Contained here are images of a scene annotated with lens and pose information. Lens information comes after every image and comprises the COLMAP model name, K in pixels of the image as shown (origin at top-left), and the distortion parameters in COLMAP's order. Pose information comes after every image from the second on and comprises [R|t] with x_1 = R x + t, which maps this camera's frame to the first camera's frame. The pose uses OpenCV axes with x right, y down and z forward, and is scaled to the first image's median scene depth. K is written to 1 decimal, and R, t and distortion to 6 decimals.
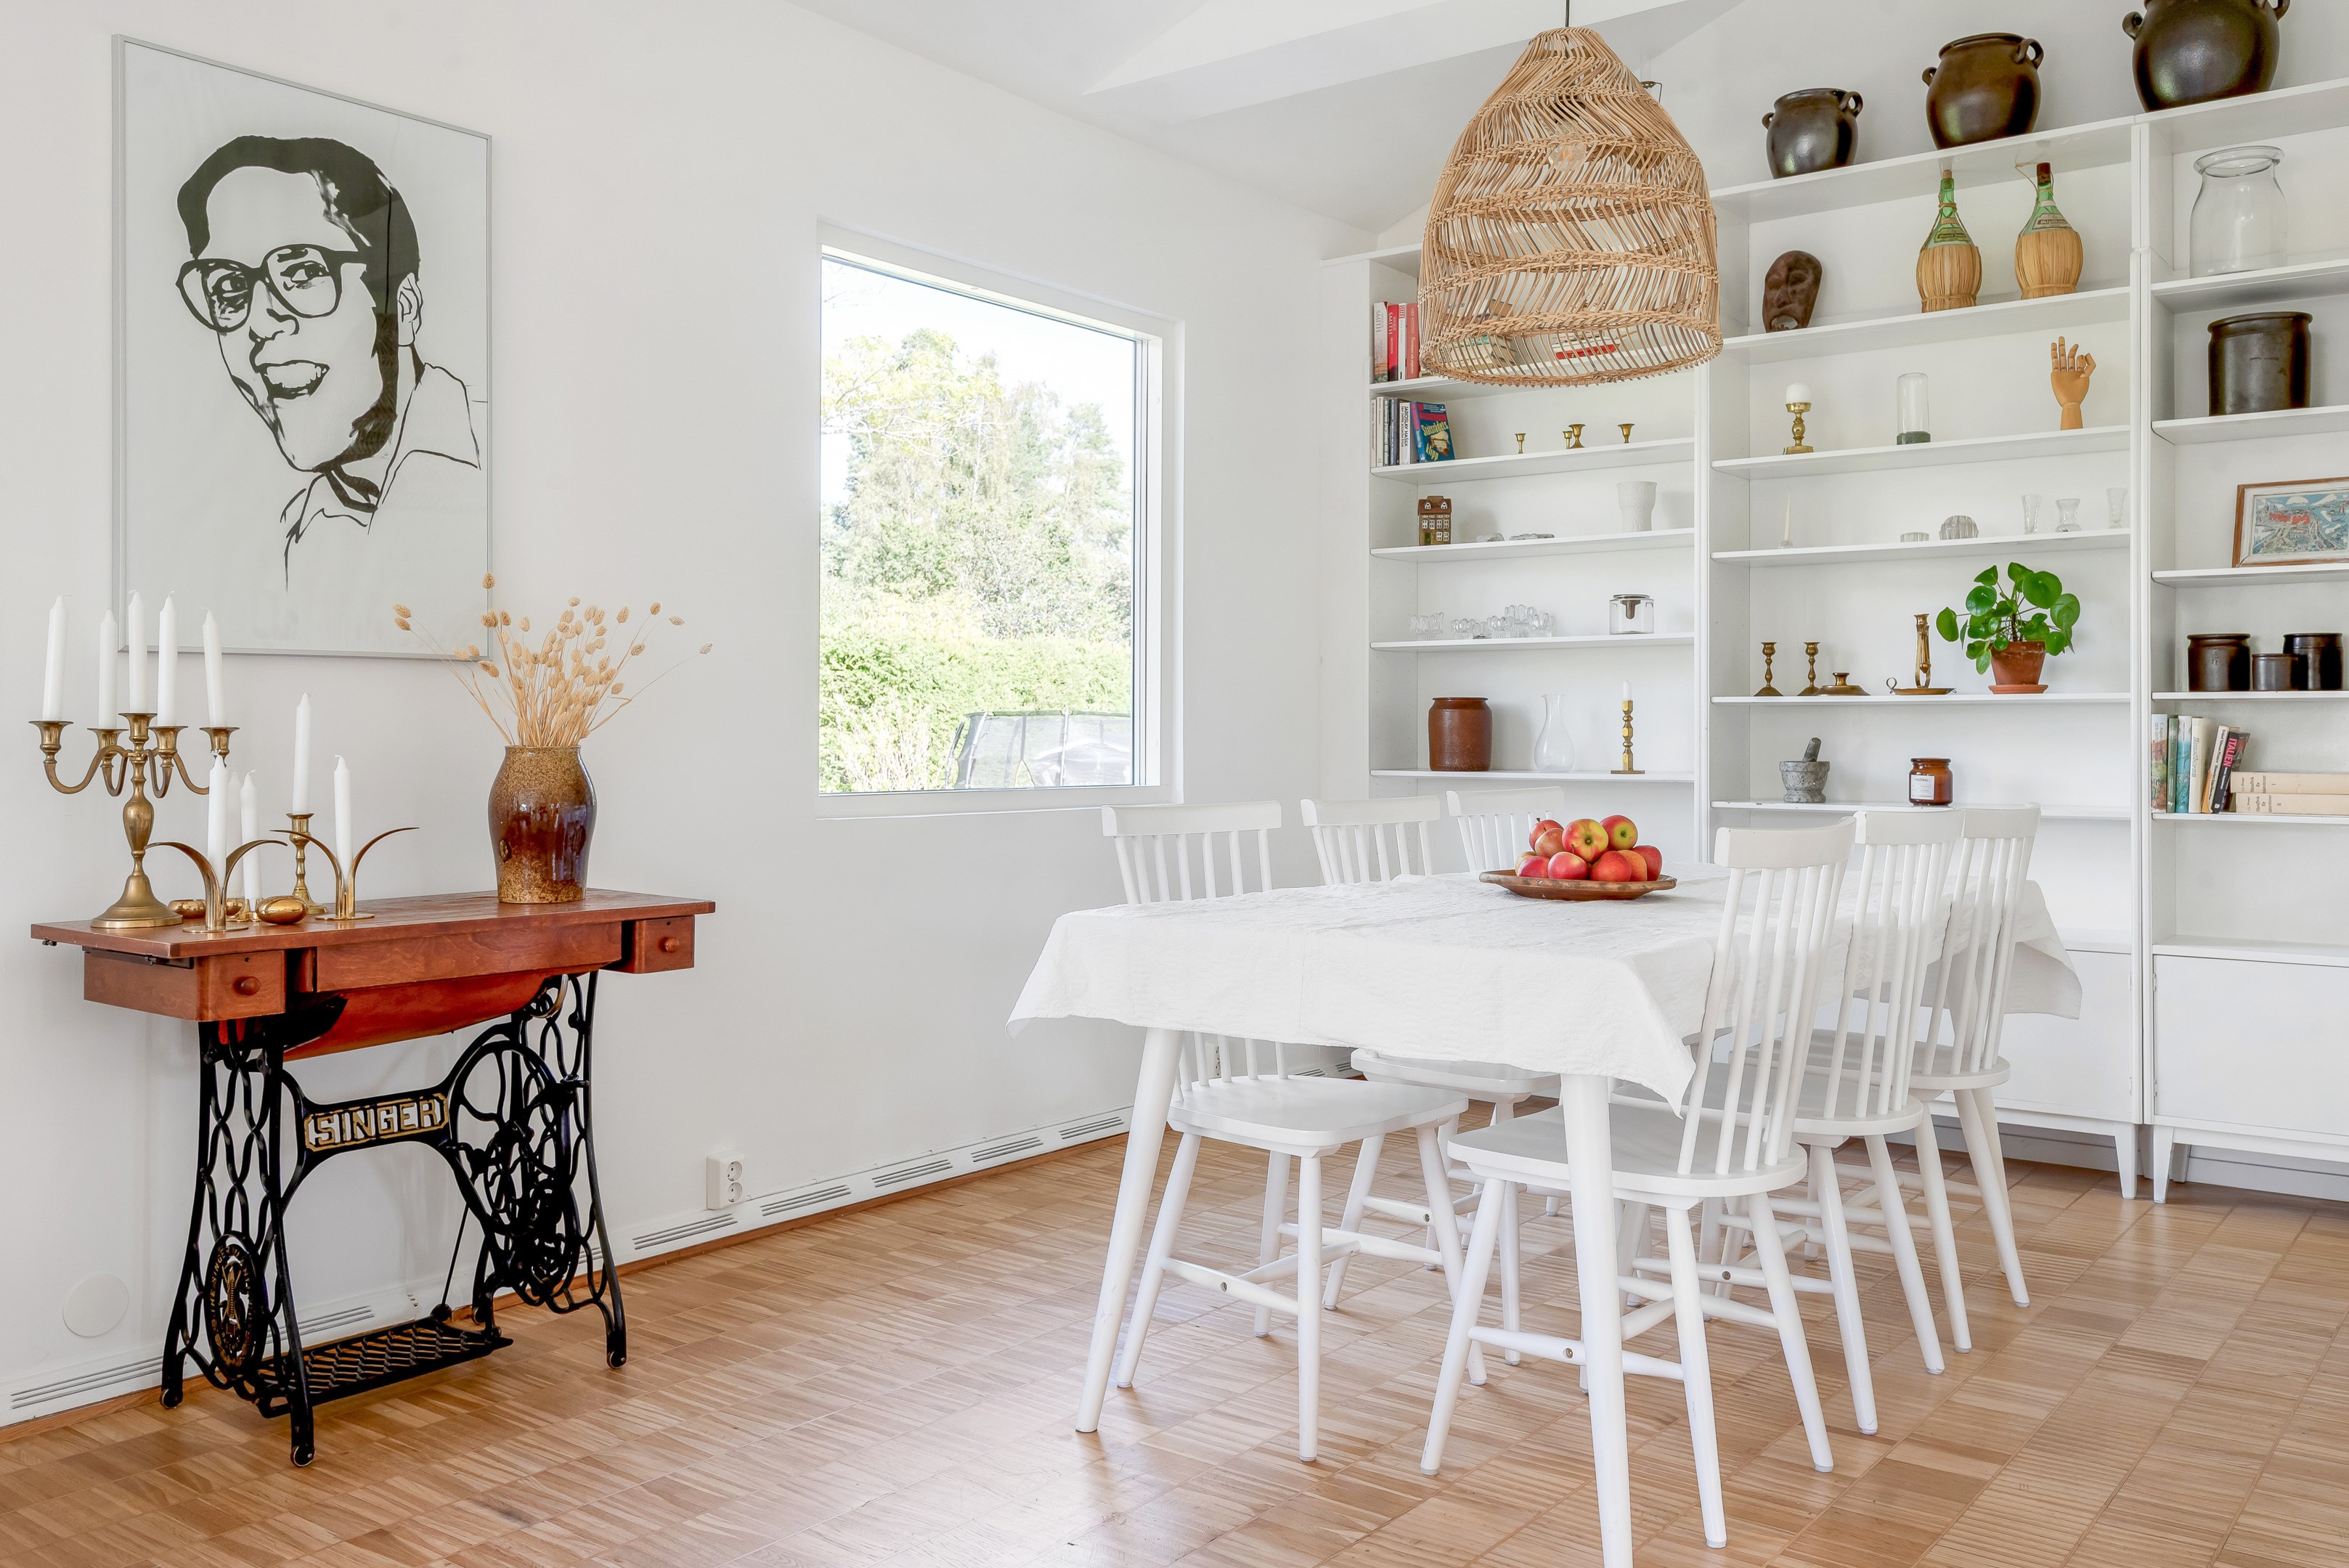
lens RADIAL K [[1905.0, 0, 1182.4], [0, 1905.0, 718.3], [0, 0, 1]] dist [0.009806, -0.001332]
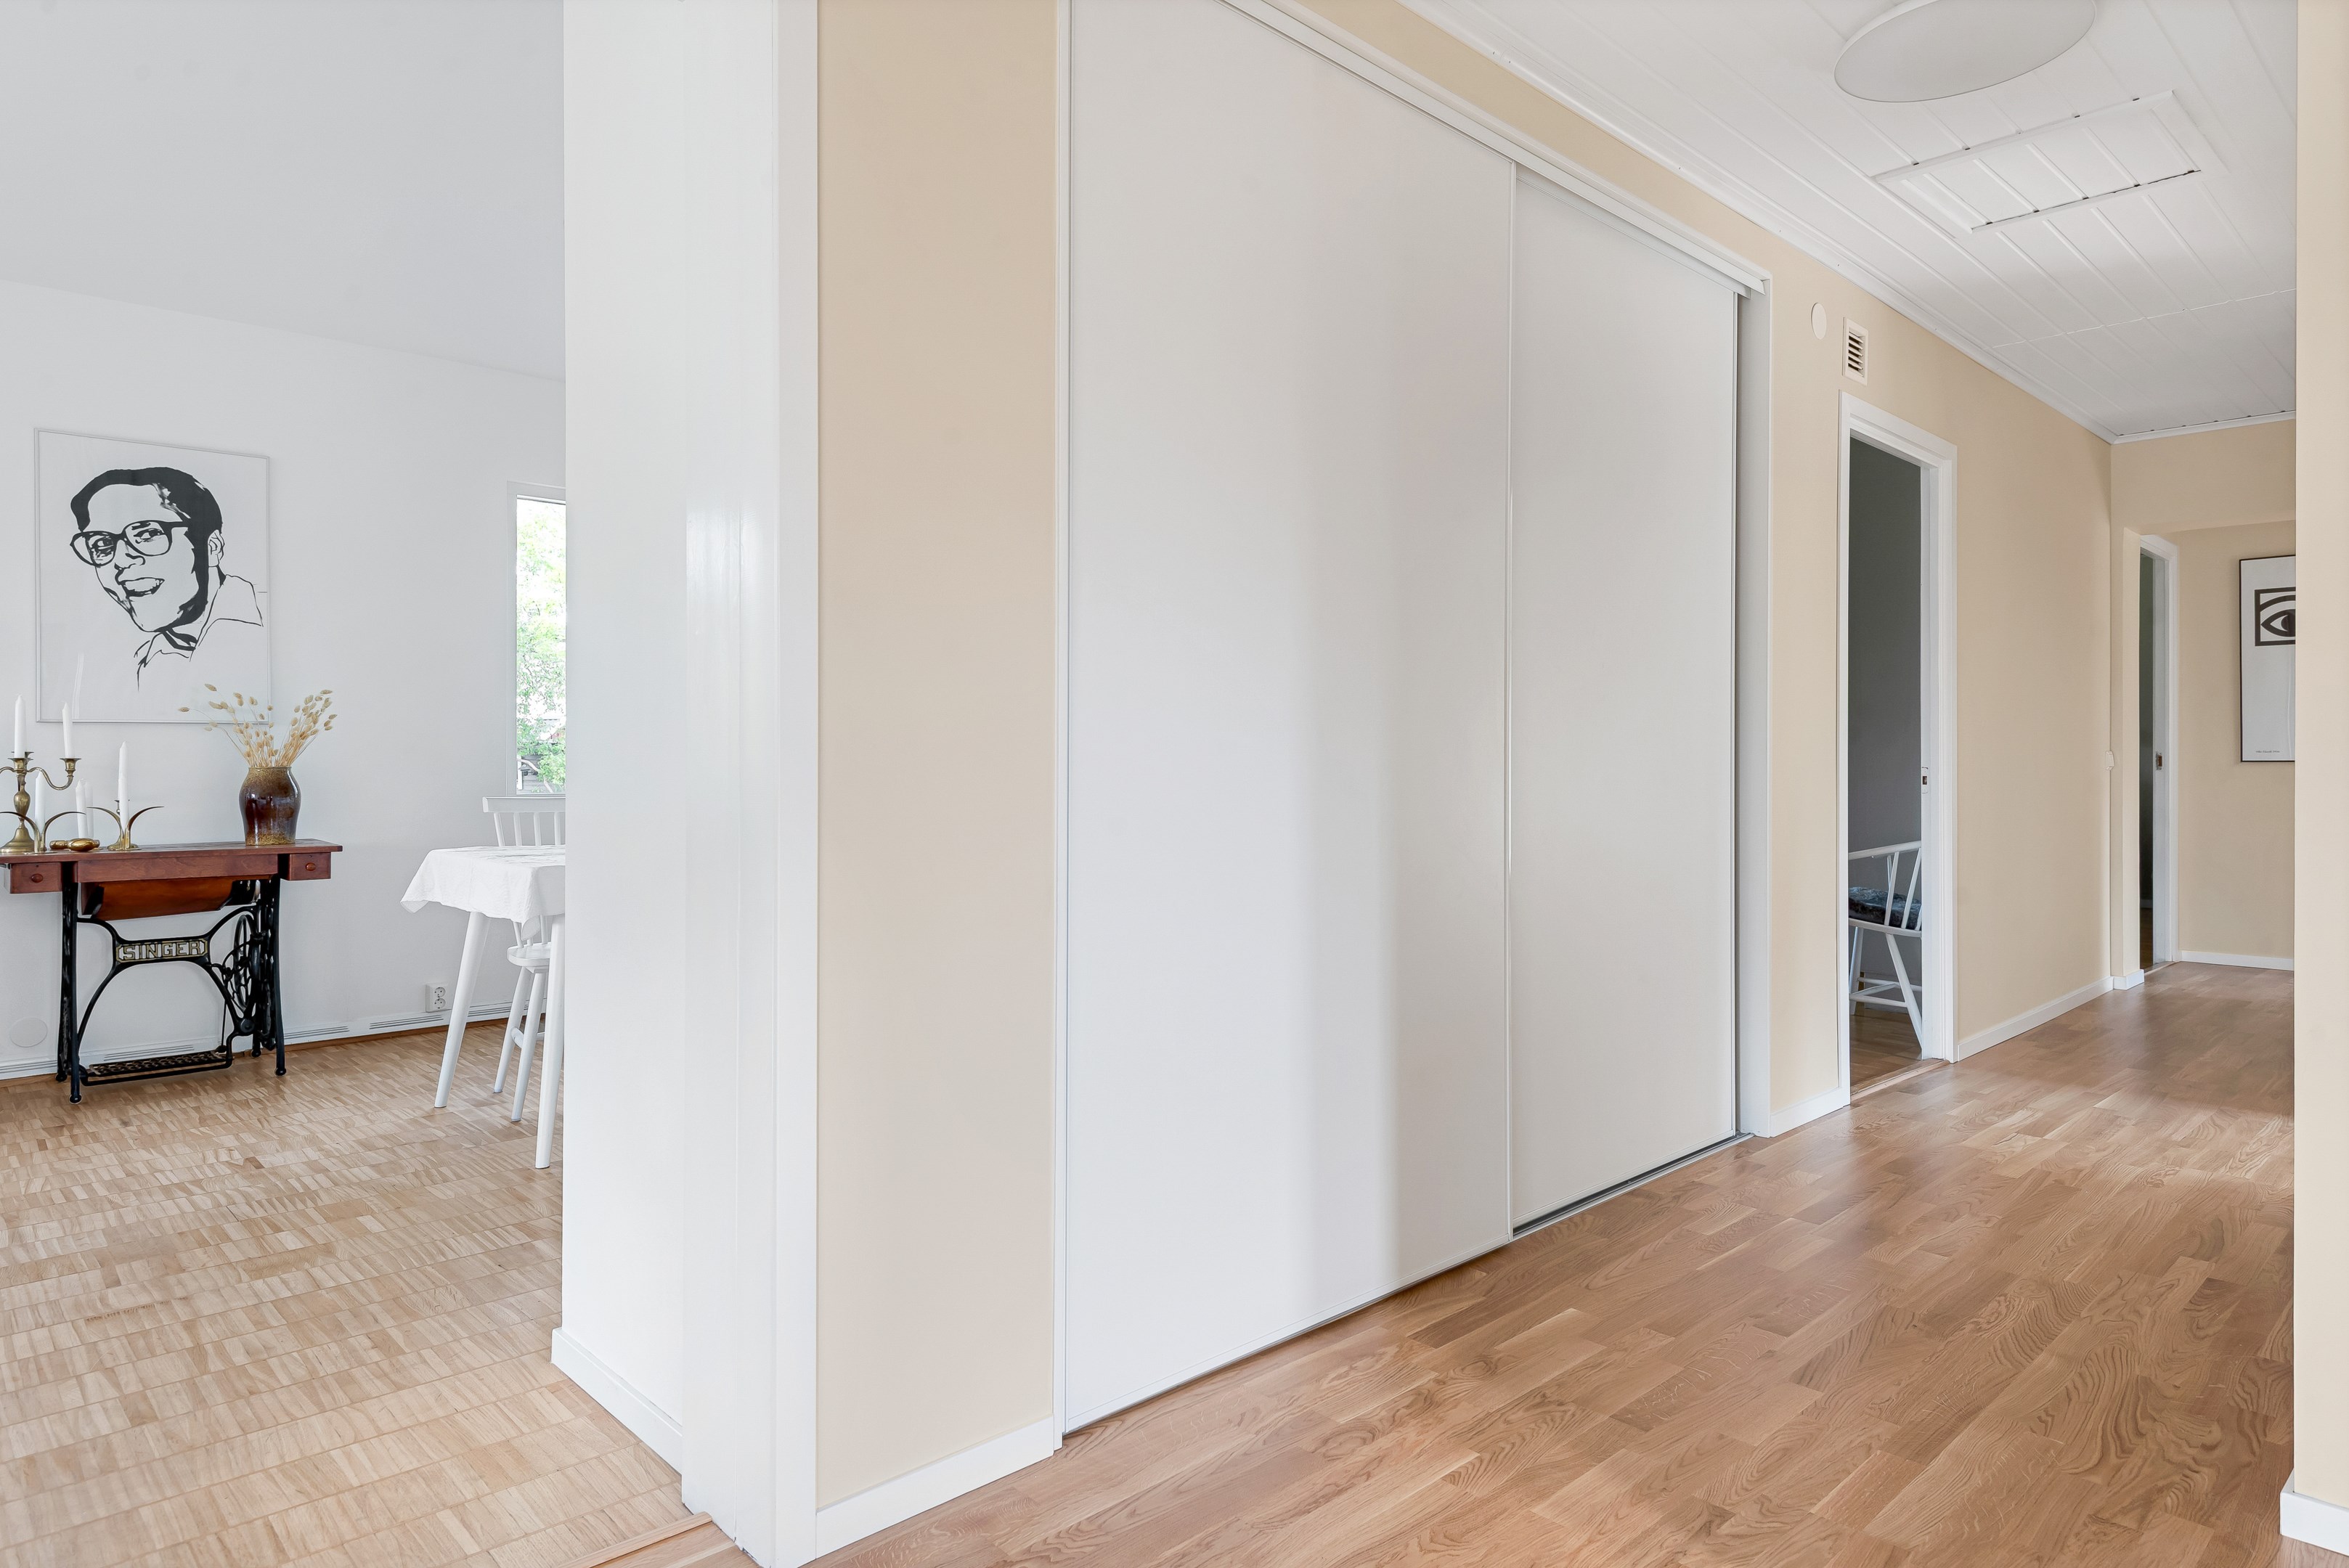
lens RADIAL K [[1360.2, 0, 1182.3], [0, 1360.2, 754.3], [0, 0, 1]] dist [0.002105, 0.000205]
pose [[0.986845, -0.003618, -0.161631, 0.858799], [0.004509, 0.999977, 0.005146, -0.001713], [0.161609, -0.005807, 0.986838, -0.253421]]
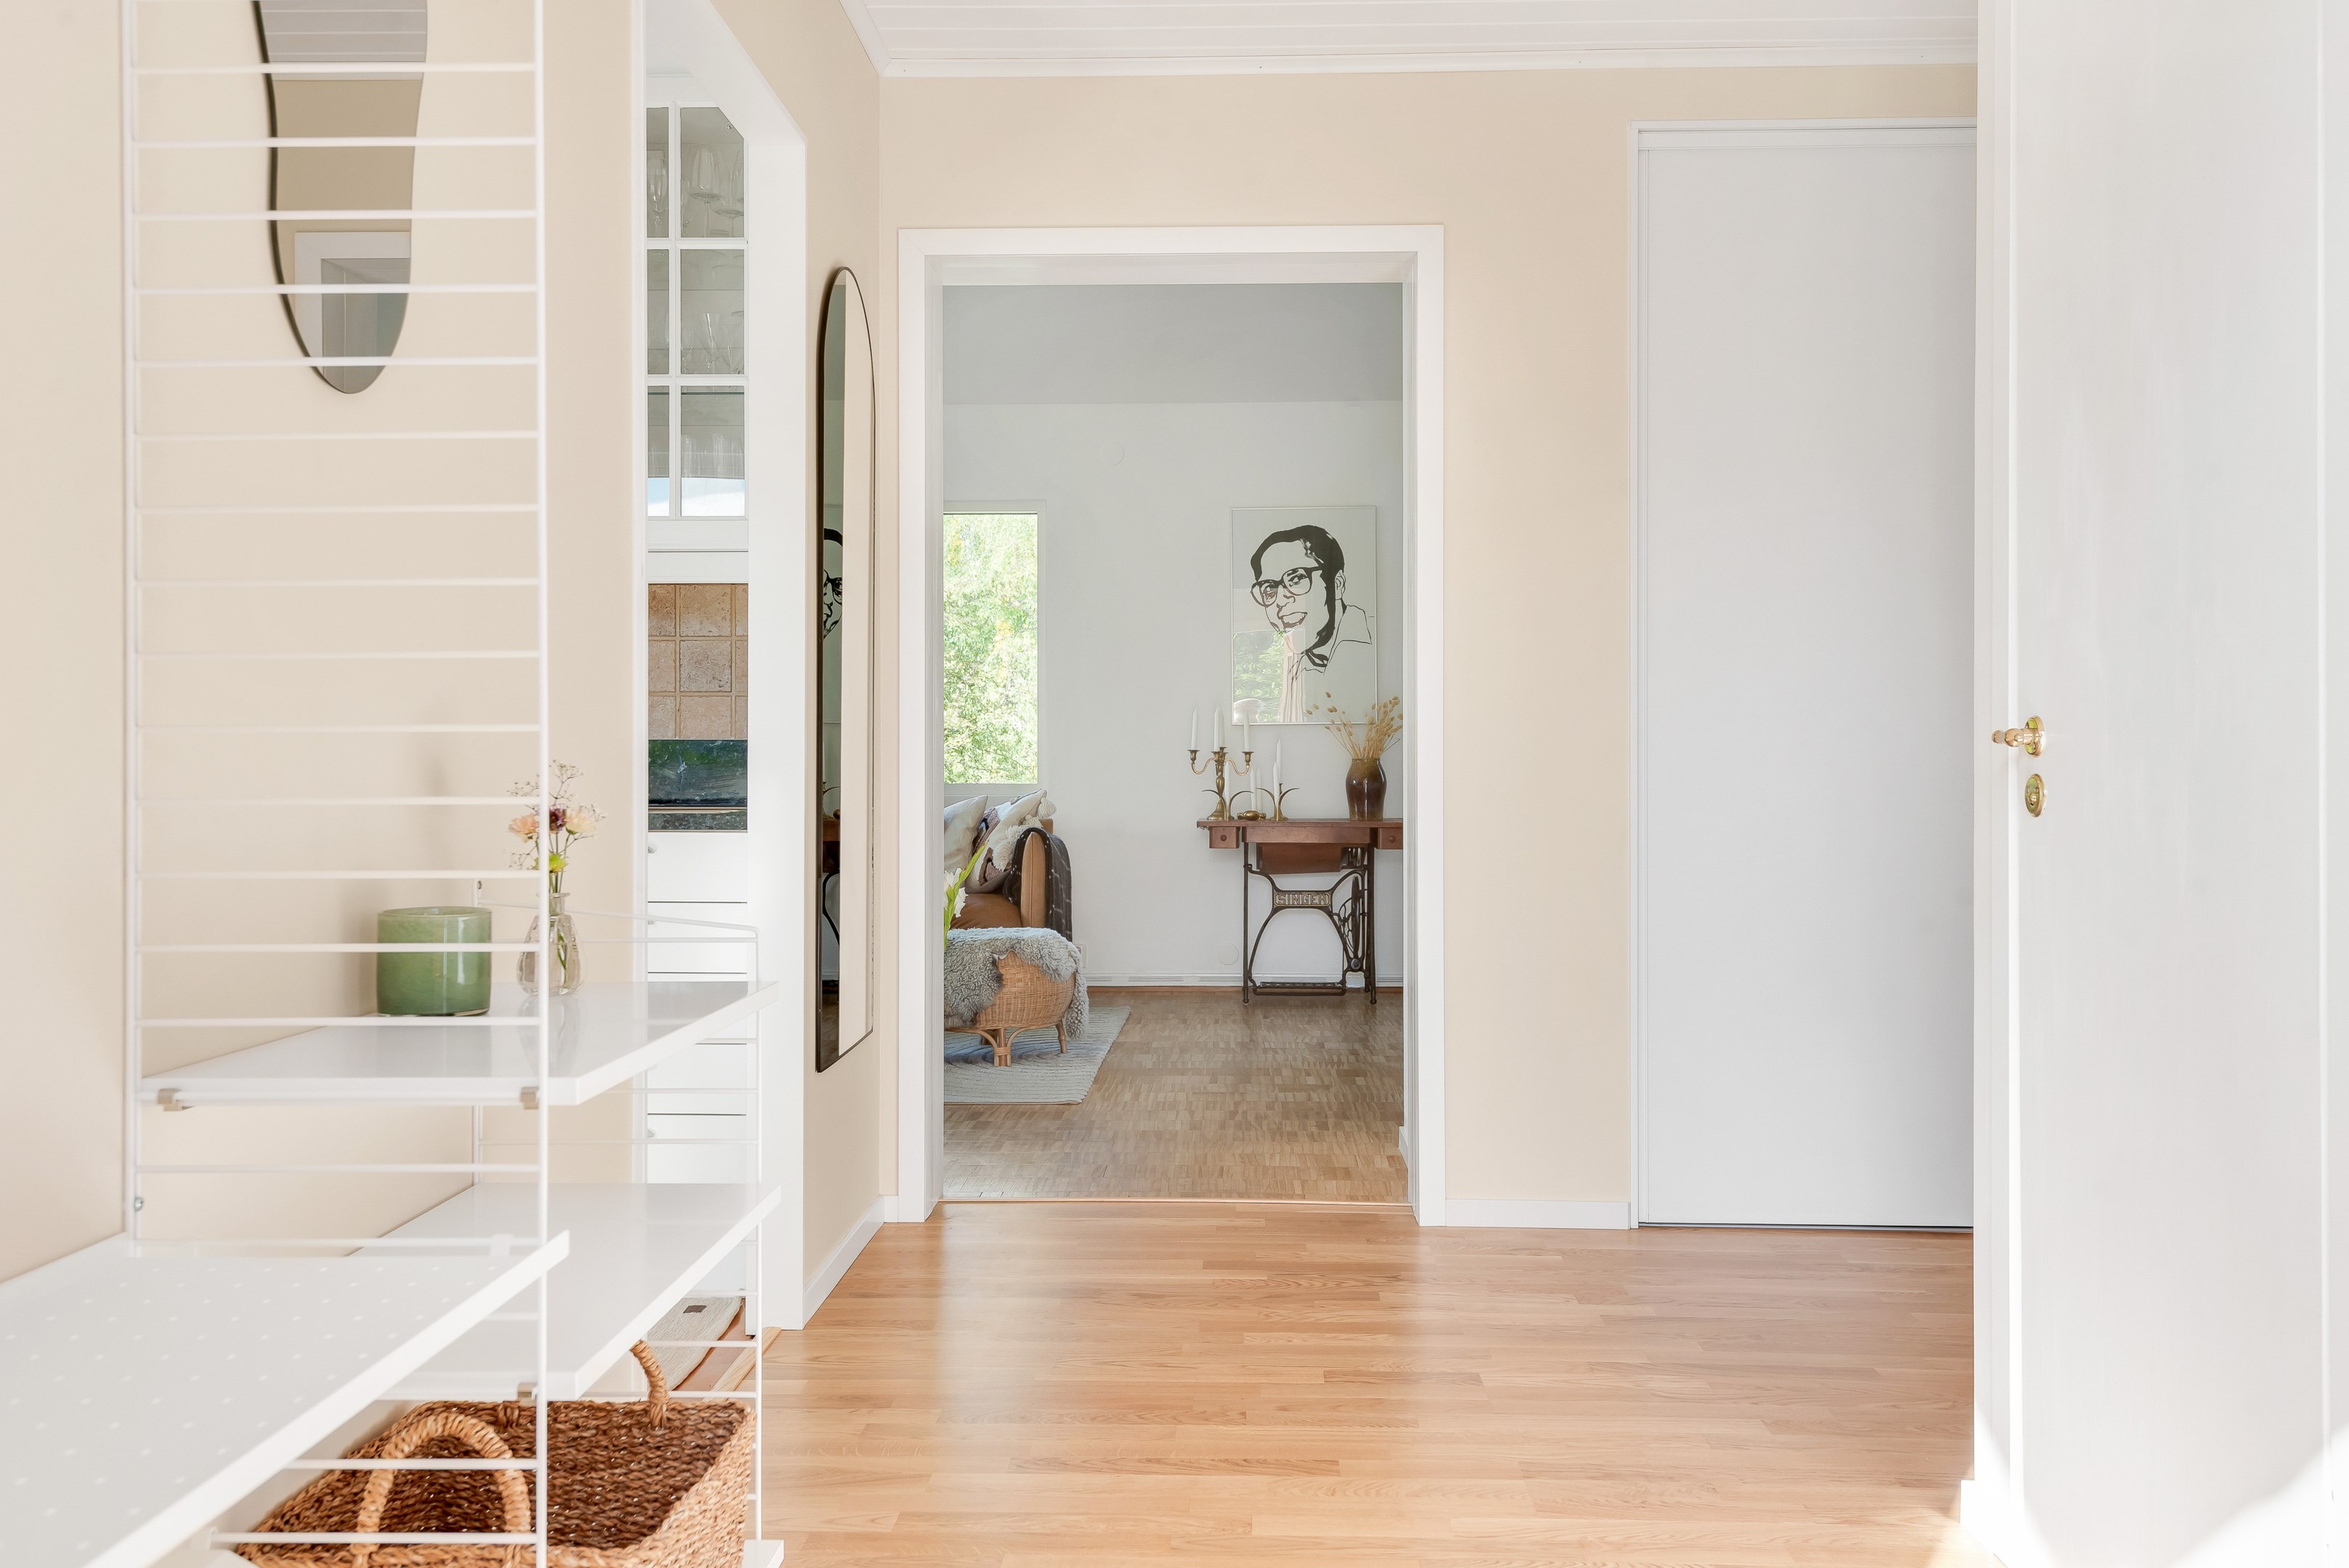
lens RADIAL K [[1905.0, 0, 1182.4], [0, 1905.0, 718.3], [0, 0, 1]] dist [0.009806, -0.001332]
pose [[0.567782, -0.022528, -0.822871, 1.604545], [0.010524, 0.999742, -0.020108, 0.010065], [0.823112, 0.002757, 0.567873, -0.618969]]
